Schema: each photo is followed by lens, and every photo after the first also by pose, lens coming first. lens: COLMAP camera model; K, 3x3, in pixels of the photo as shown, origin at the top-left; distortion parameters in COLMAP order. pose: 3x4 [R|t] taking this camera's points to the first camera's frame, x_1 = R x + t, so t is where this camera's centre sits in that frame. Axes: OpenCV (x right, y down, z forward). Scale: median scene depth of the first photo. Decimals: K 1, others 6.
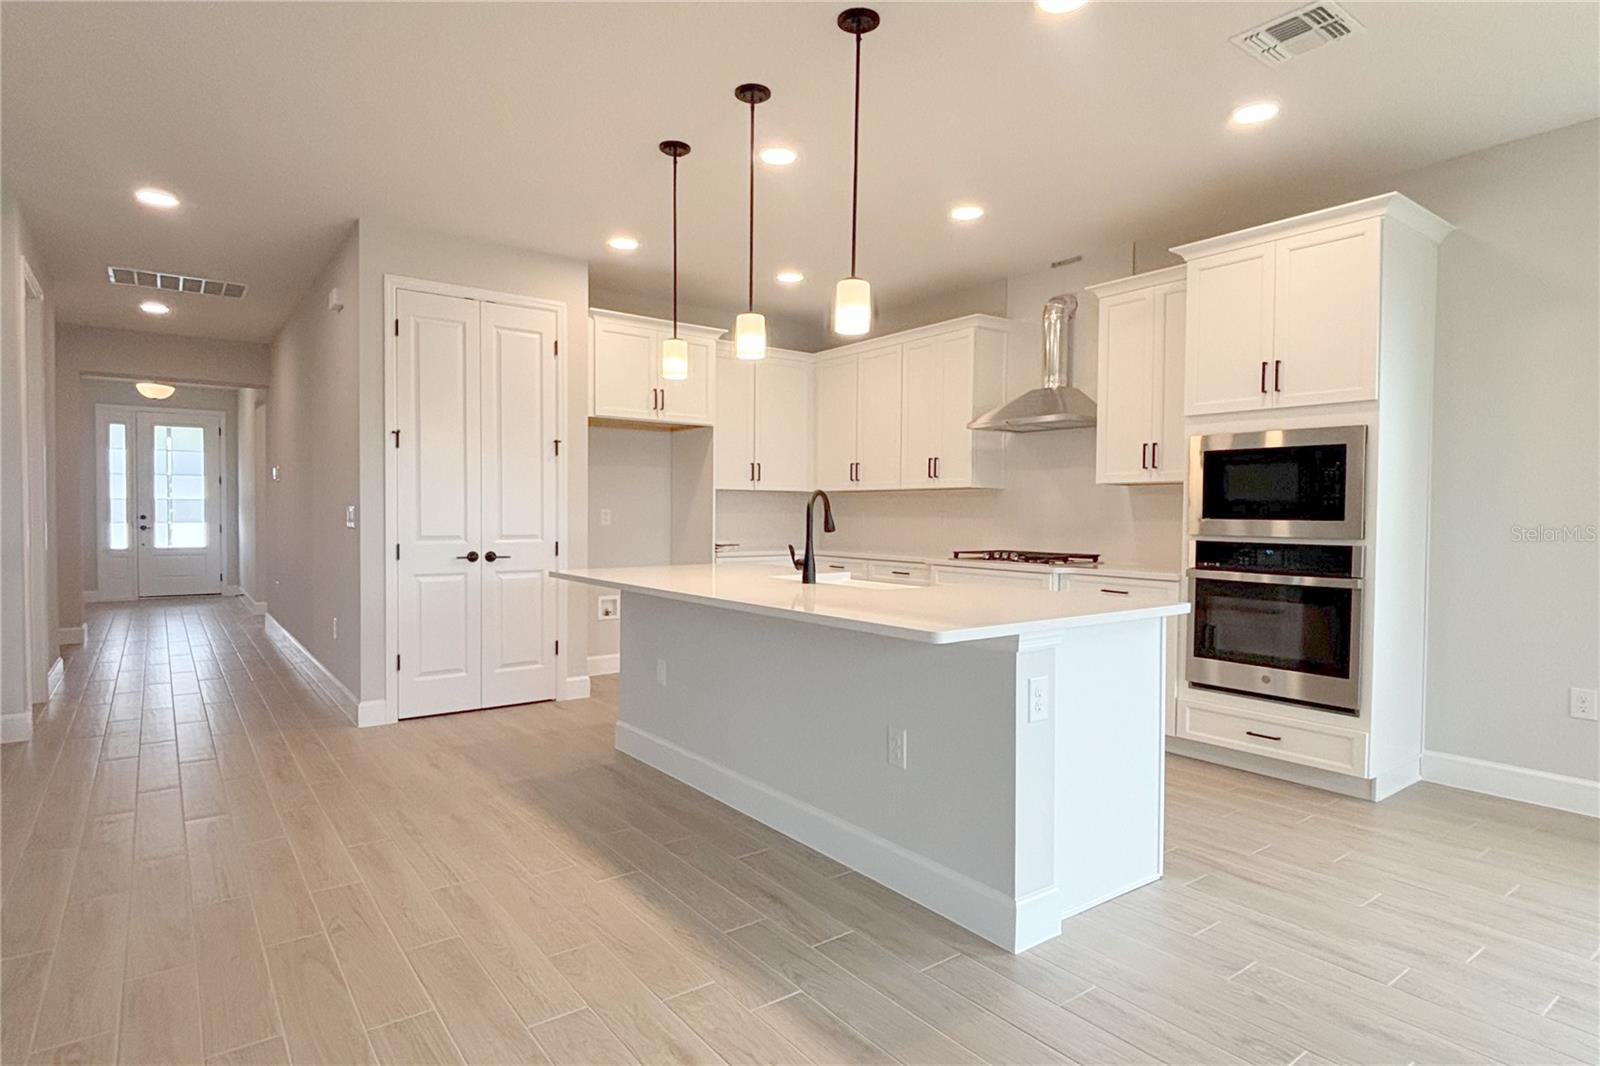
lens RADIAL K [[868.3, 0, 788.6], [0, 868.3, 535.1], [0, 0, 1]] dist [0.013634, -0.007995]
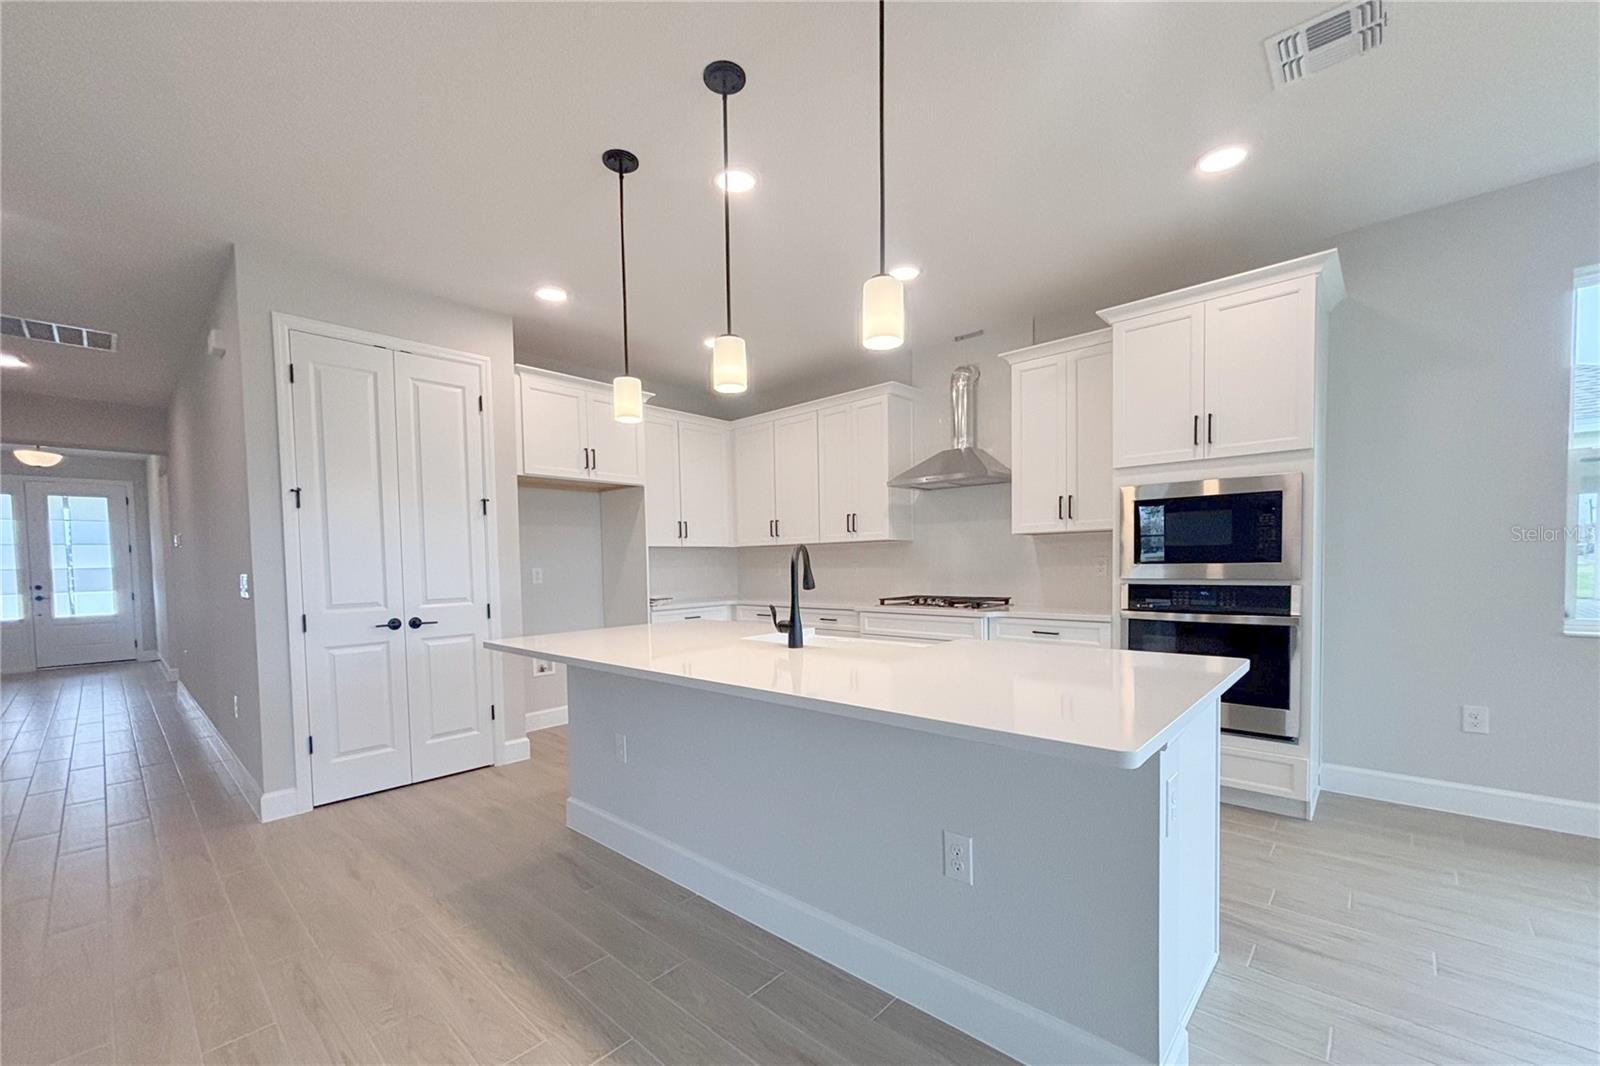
lens RADIAL K [[656.2, 0, 796.9], [0, 656.2, 588.8], [0, 0, 1]] dist [-0.002159, 0.001328]
pose [[0.981909, -0.033449, 0.186374, -0.069450], [0.030858, 0.999383, 0.016786, -0.011587], [-0.186821, -0.010731, 0.982335, 0.228780]]
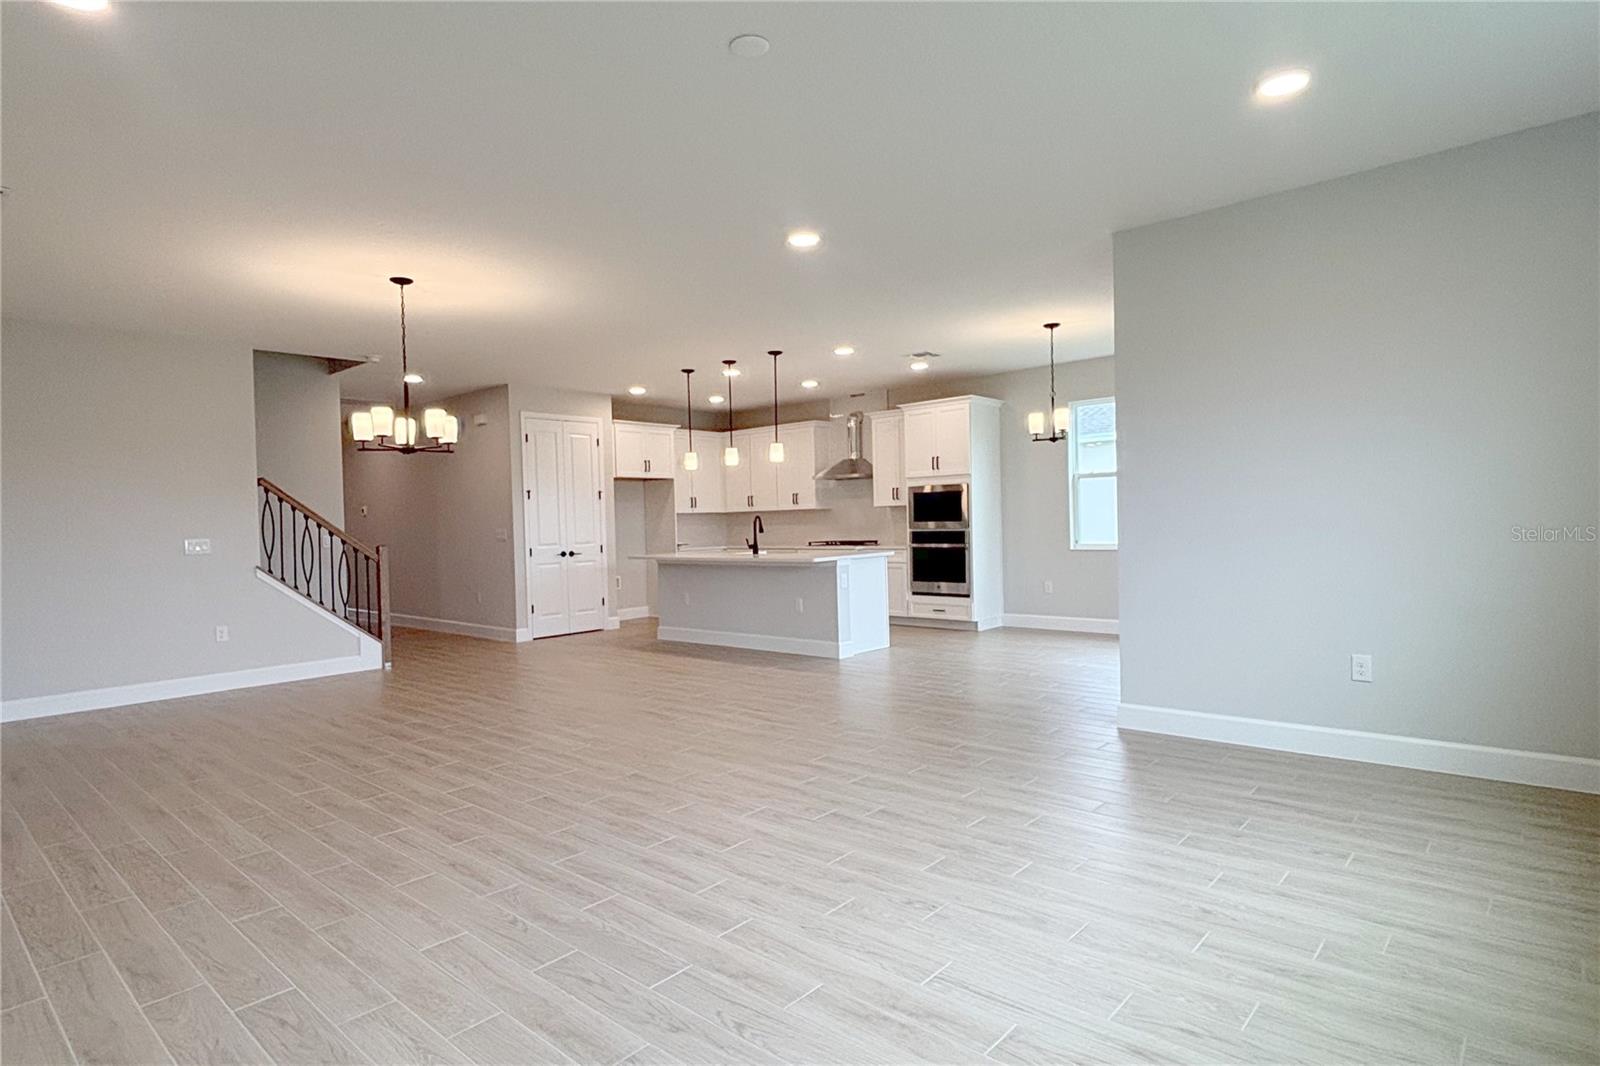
lens RADIAL K [[868.3, 0, 807.8], [0, 868.3, 528.9], [0, 0, 1]] dist [0.013634, -0.007995]
pose [[0.977236, -0.035937, 0.209088, -0.238320], [0.039374, 0.999149, -0.012294, 0.014267], [-0.208468, 0.020246, 0.977820, -0.993014]]
